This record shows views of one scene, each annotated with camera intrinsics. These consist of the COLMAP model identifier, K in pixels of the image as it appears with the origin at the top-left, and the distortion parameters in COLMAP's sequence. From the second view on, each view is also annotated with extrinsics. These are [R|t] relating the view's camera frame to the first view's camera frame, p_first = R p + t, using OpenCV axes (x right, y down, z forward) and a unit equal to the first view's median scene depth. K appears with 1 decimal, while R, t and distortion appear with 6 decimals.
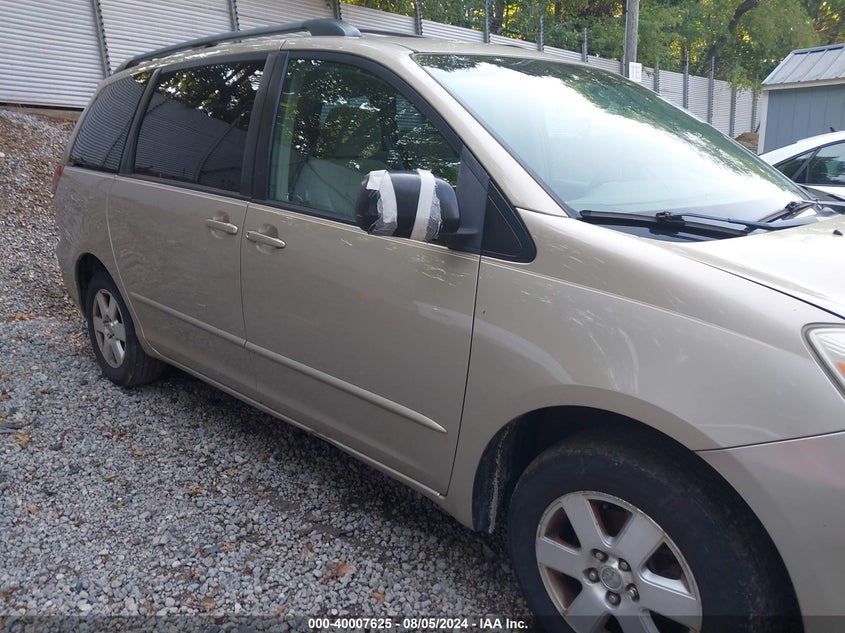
lens RADIAL K [[690.4, 0, 422.5], [0, 690.4, 316.5], [0, 0, 1]] dist [0.006804, 0.044297]
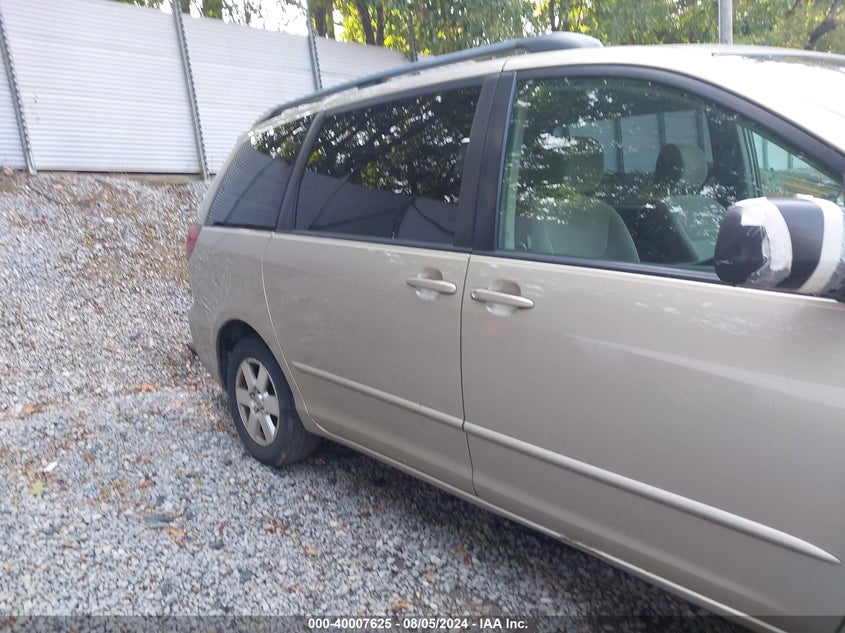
lens RADIAL K [[679.9, 0, 422.5], [0, 679.9, 316.5], [0, 0, 1]] dist [0.092297, -0.157904]
pose [[0.996293, -0.040609, -0.075834, -0.184865], [0.035466, 0.997057, -0.067973, -0.027622], [0.078371, 0.065031, 0.994801, 0.139356]]
